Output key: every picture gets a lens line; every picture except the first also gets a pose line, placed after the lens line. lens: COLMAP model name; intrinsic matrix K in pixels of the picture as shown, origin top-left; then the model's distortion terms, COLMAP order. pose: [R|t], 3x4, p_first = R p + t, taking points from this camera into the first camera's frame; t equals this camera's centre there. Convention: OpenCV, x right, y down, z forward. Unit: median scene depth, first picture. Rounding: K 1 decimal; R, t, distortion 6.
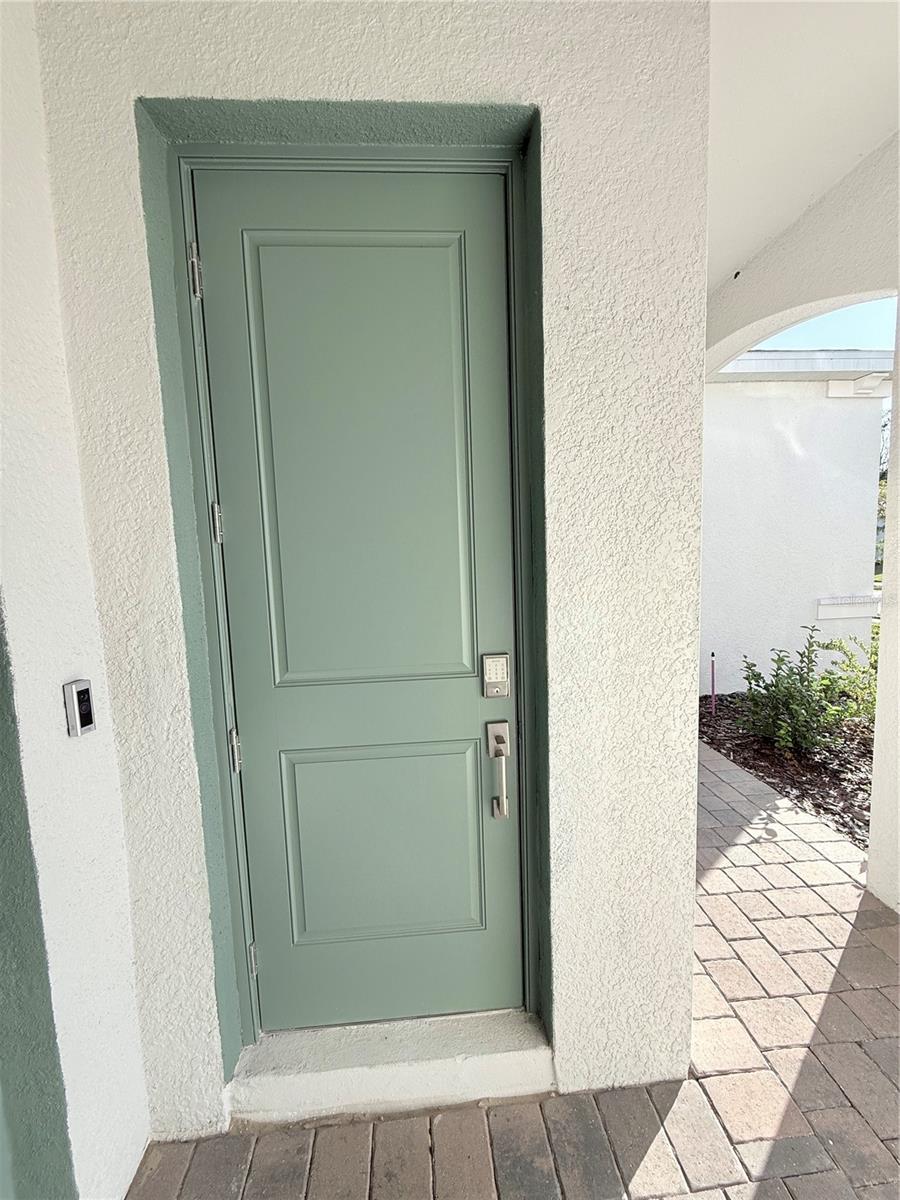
lens RADIAL K [[477.6, 0, 448.4], [0, 477.6, 595.3], [0, 0, 1]] dist [-0.001282, 0.000684]
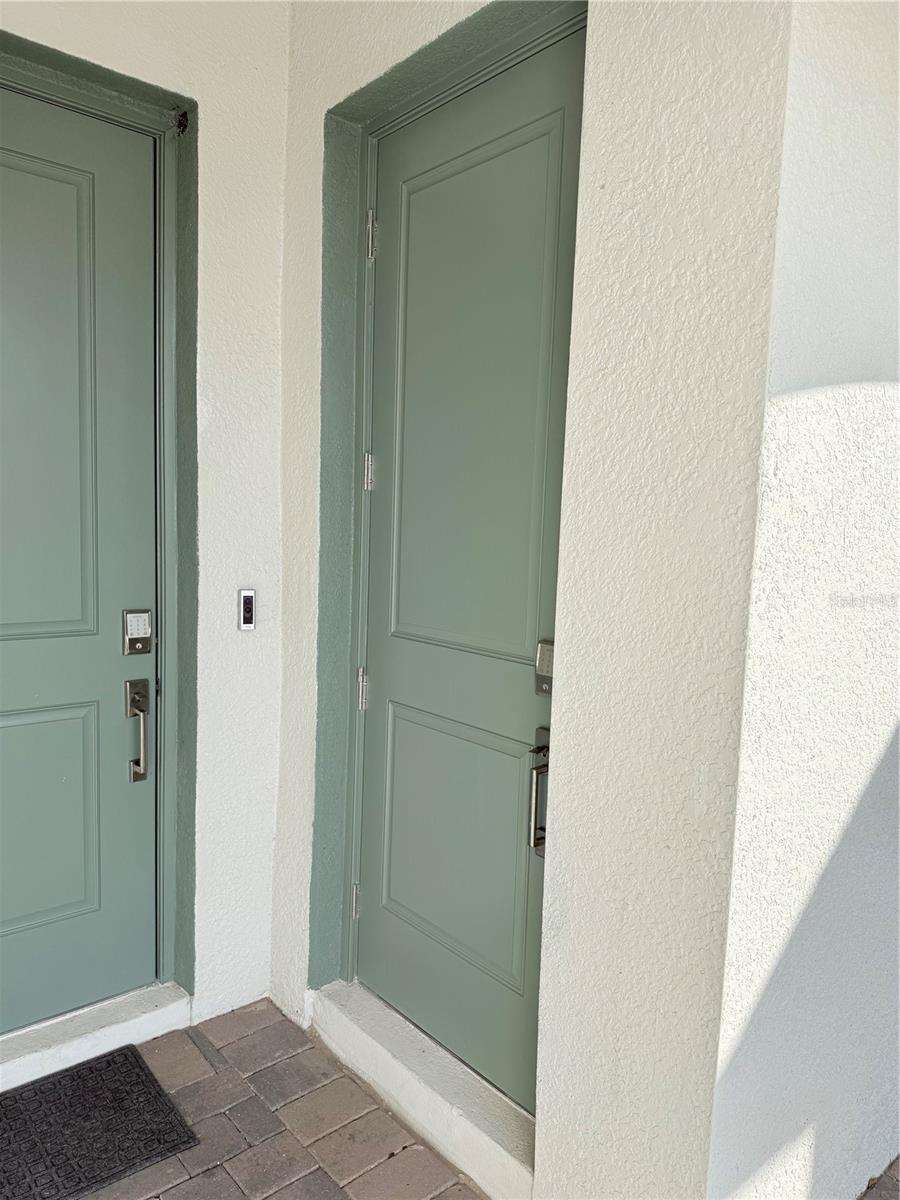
lens RADIAL K [[850.6, 0, 445.2], [0, 850.6, 601.2], [0, 0, 1]] dist [0.007032, -0.006832]
pose [[0.585769, 0.130433, -0.799914, 1.148294], [-0.127365, 0.989517, 0.068082, -0.014707], [0.800408, 0.062001, 0.596241, 0.039564]]
